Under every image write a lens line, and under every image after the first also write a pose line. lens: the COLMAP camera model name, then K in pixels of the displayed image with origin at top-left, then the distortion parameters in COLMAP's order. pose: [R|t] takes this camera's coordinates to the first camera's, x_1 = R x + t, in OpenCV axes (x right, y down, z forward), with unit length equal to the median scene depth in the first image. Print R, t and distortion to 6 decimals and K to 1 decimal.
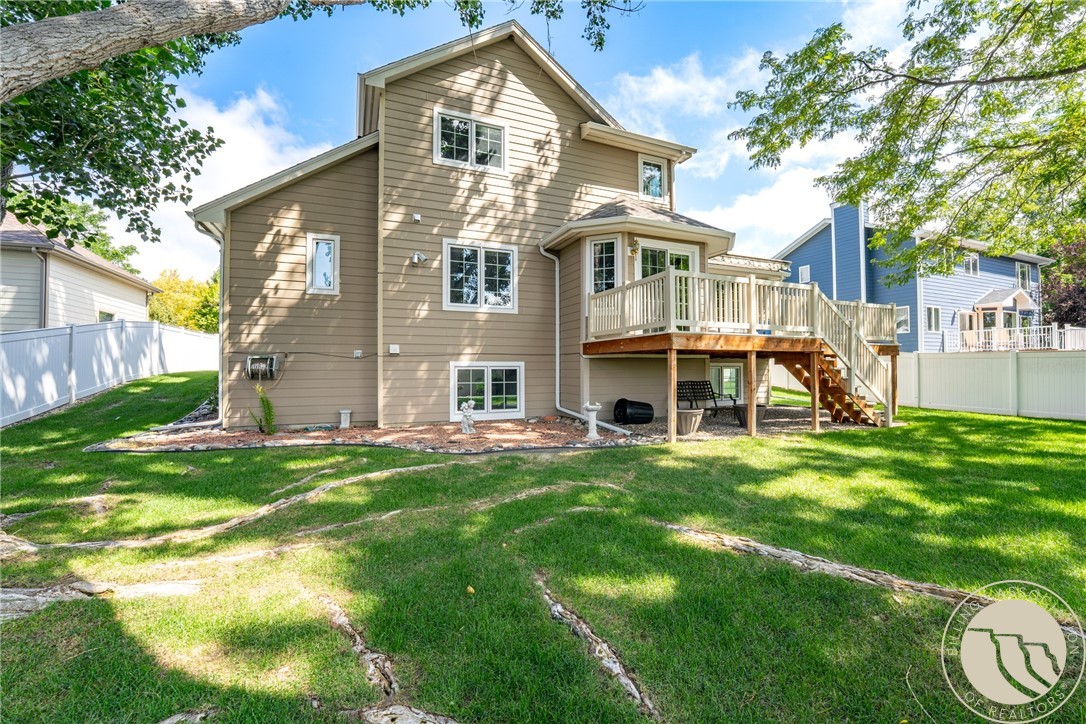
lens RADIAL K [[448.5, 0, 548.2], [0, 448.5, 357.4], [0, 0, 1]] dist [-0.006907, -0.000569]
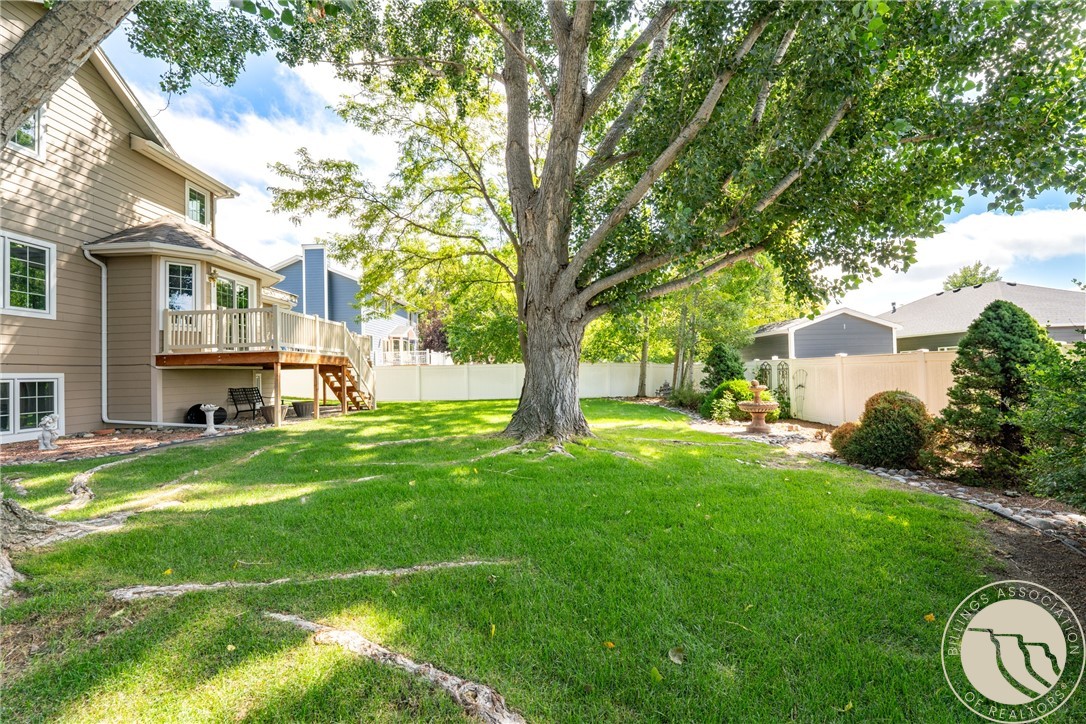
lens RADIAL K [[448.5, 0, 543.4], [0, 448.5, 365.4], [0, 0, 1]] dist [-0.006907, -0.000569]
pose [[0.411180, 0.007048, 0.911527, -0.467433], [0.000320, 0.999969, -0.007876, 0.001203], [-0.911554, 0.003530, 0.411165, -0.251437]]
